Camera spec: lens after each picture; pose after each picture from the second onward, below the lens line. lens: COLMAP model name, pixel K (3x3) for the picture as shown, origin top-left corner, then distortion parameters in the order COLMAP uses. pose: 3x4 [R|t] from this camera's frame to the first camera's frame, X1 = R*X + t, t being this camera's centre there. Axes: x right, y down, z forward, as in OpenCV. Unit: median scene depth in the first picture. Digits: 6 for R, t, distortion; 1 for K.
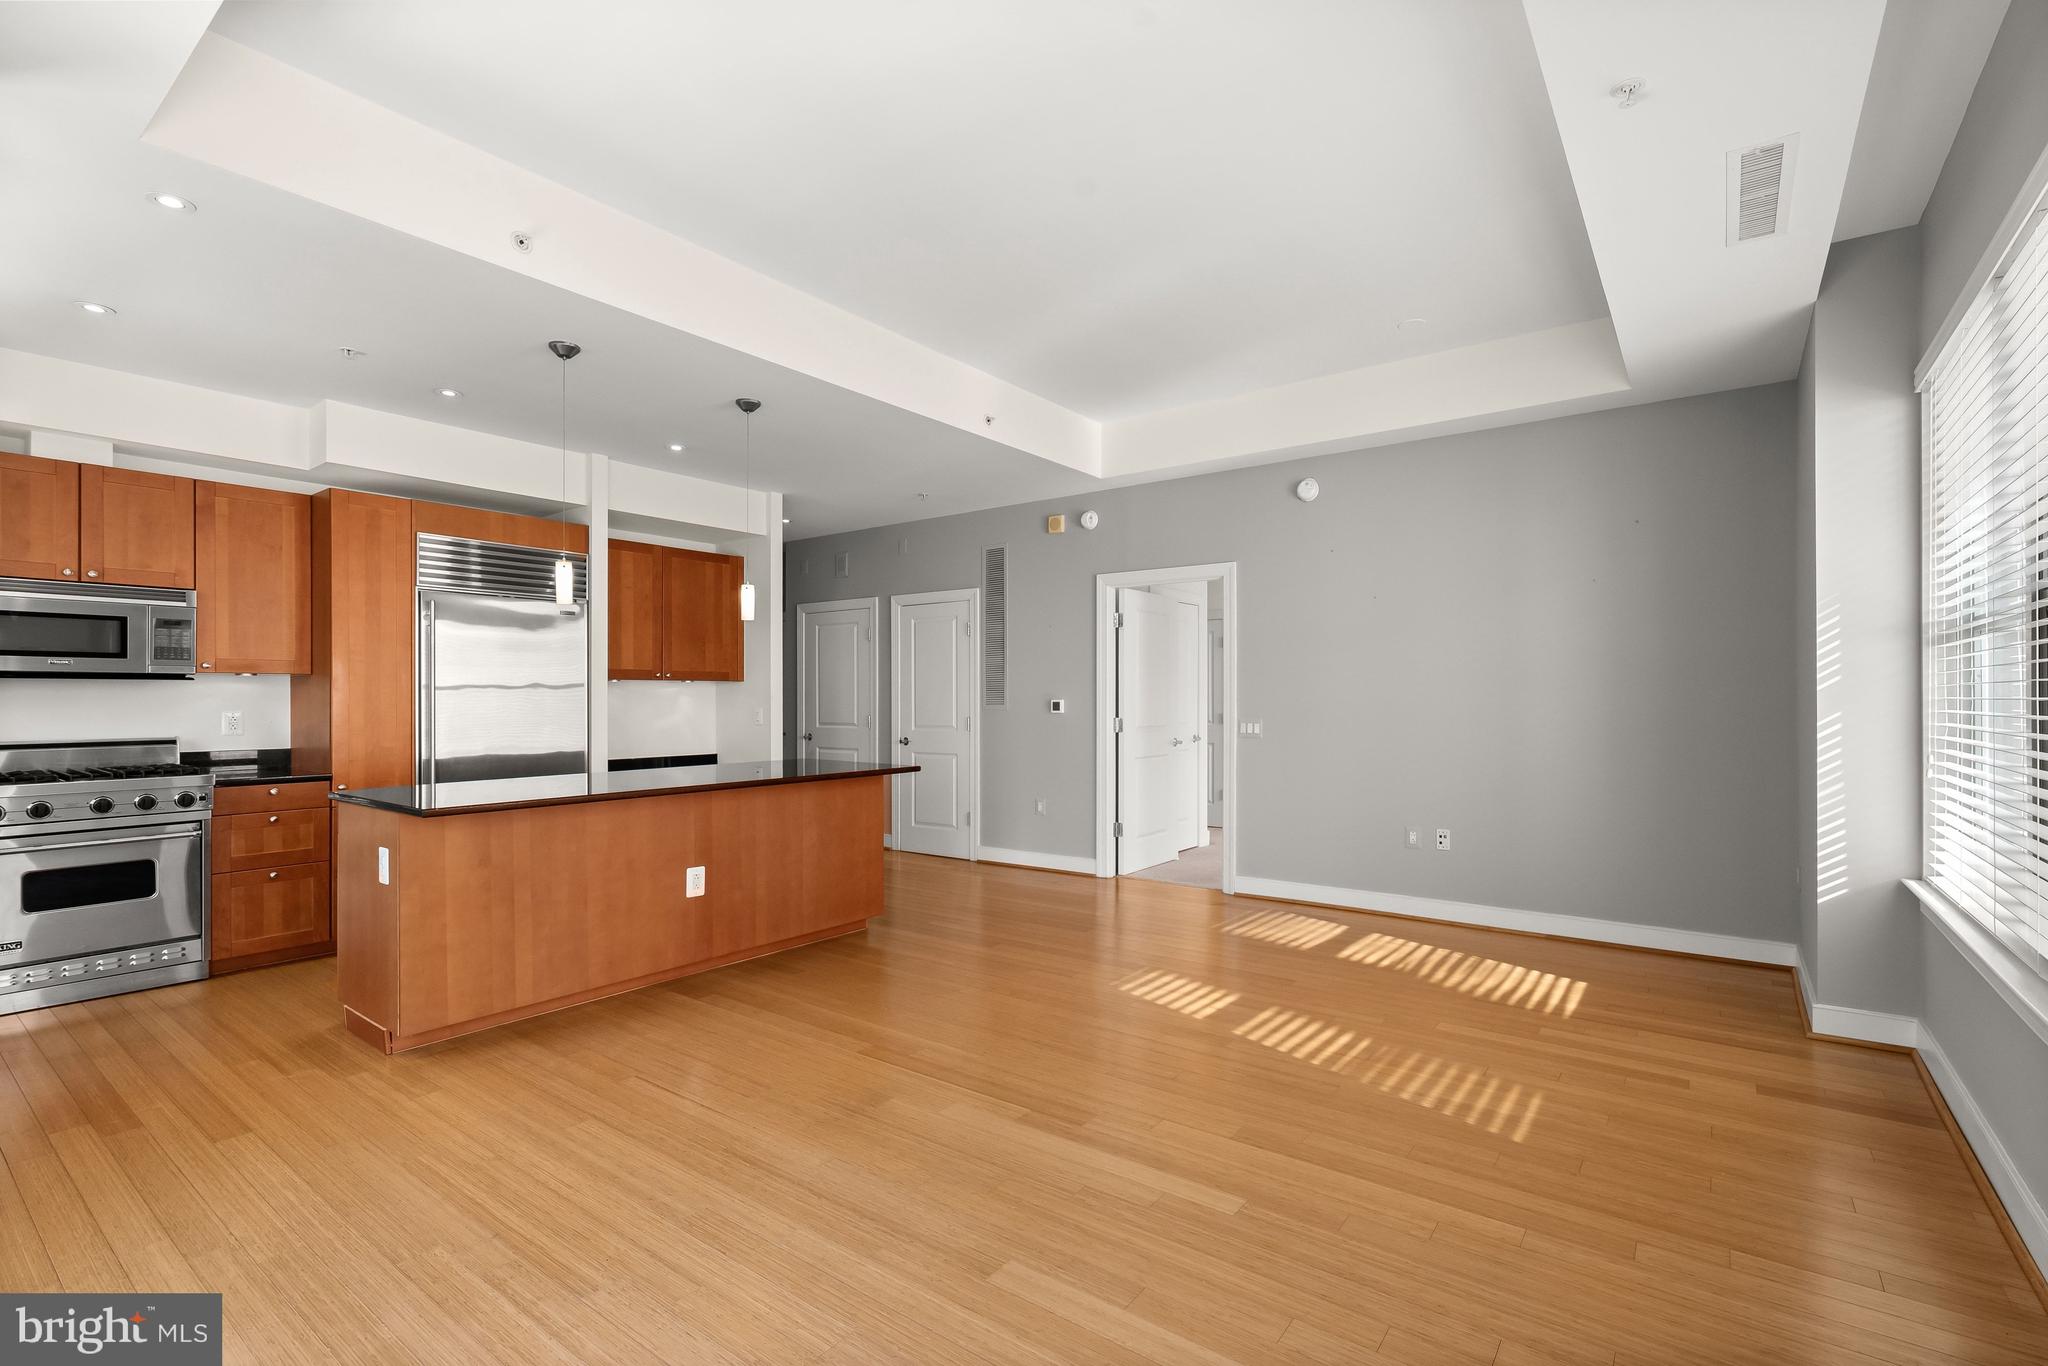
lens RADIAL K [[930.1, 0, 1015.4], [0, 930.1, 700.2], [0, 0, 1]] dist [-0.022909, 0.010902]
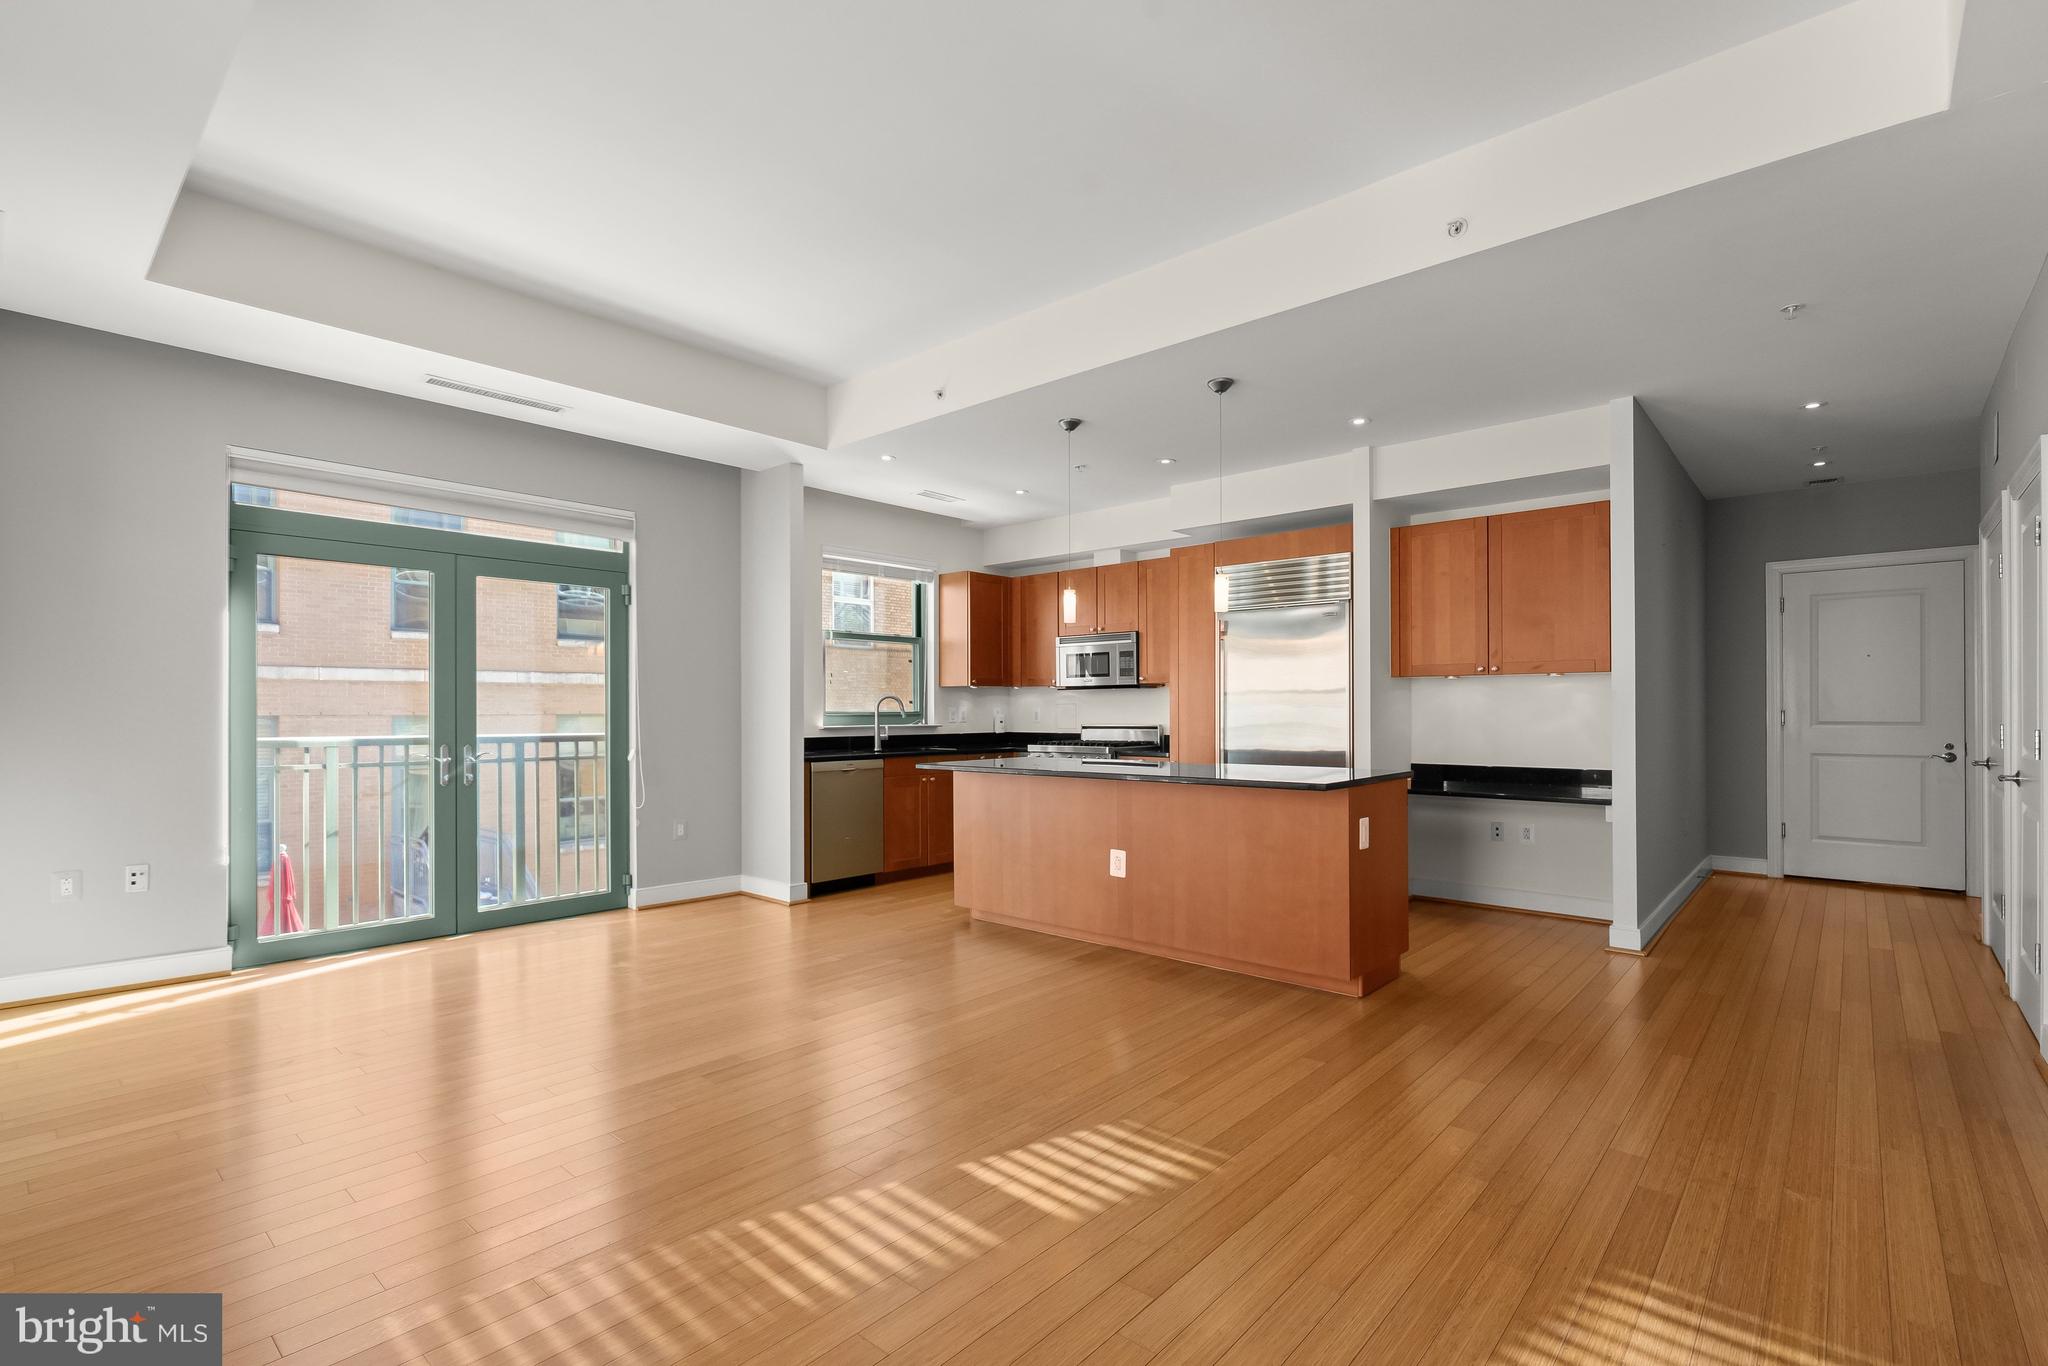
lens RADIAL K [[942.0, 0, 1022.4], [0, 942.0, 709.2], [0, 0, 1]] dist [0.000328, 0.001305]
pose [[-0.076967, 0.000051, -0.997034, 0.778933], [0.001250, 0.999999, -0.000045, 0.014418], [0.997033, -0.001250, -0.076967, 0.984239]]
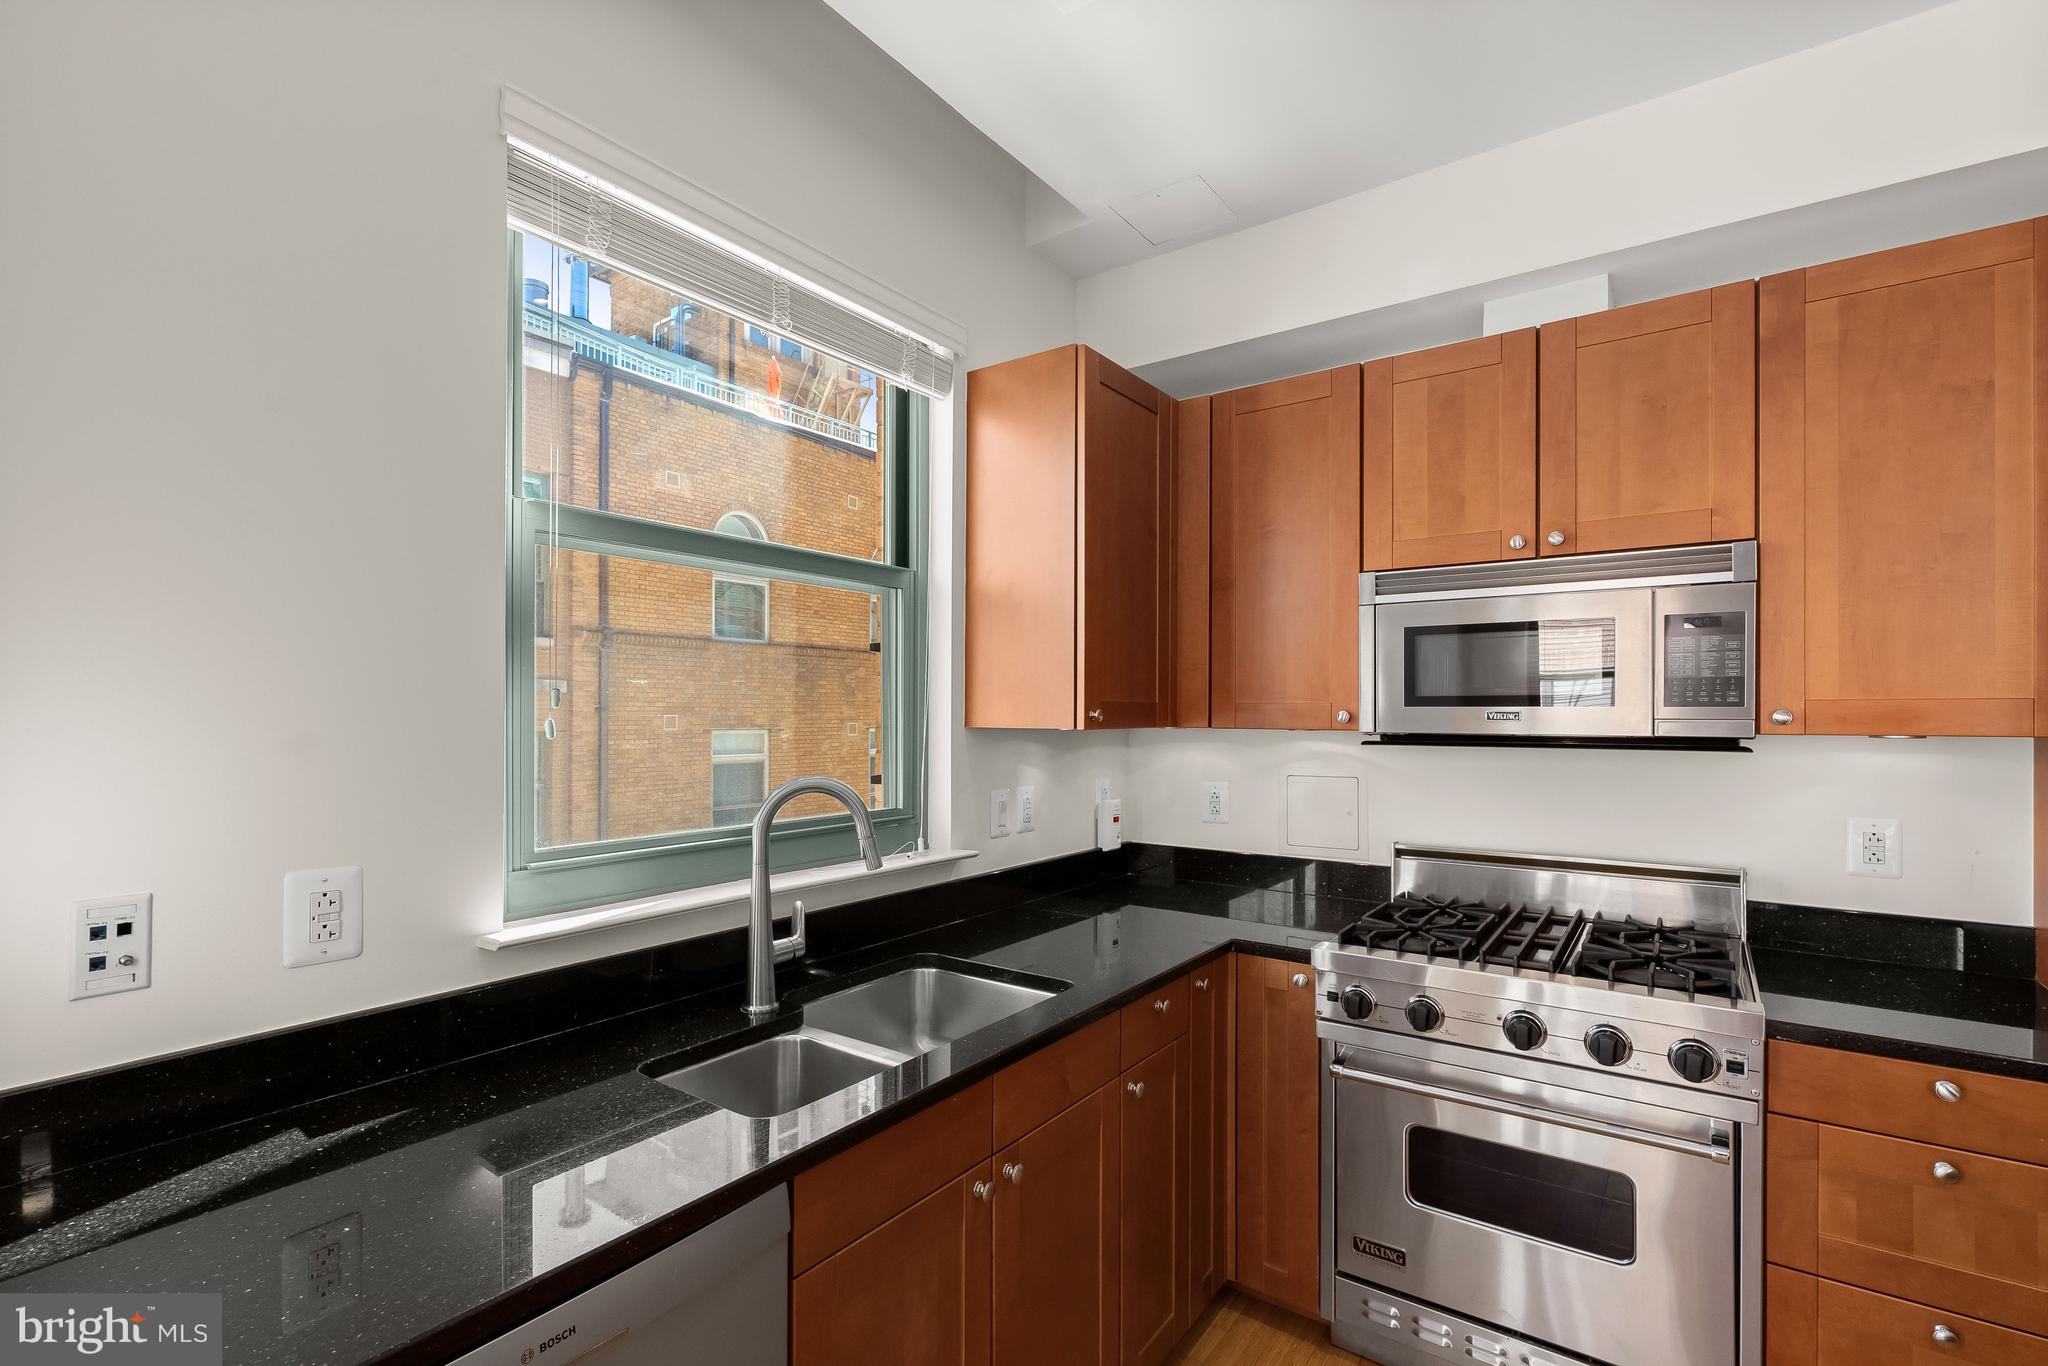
lens RADIAL K [[942.0, 0, 1022.4], [0, 942.0, 709.2], [0, 0, 1]] dist [0.000328, 0.001305]
pose [[0.030642, -0.003368, -0.999525, -0.497549], [-0.006200, 0.999974, -0.003560, -0.040395], [0.999511, 0.006306, 0.030621, 0.689659]]
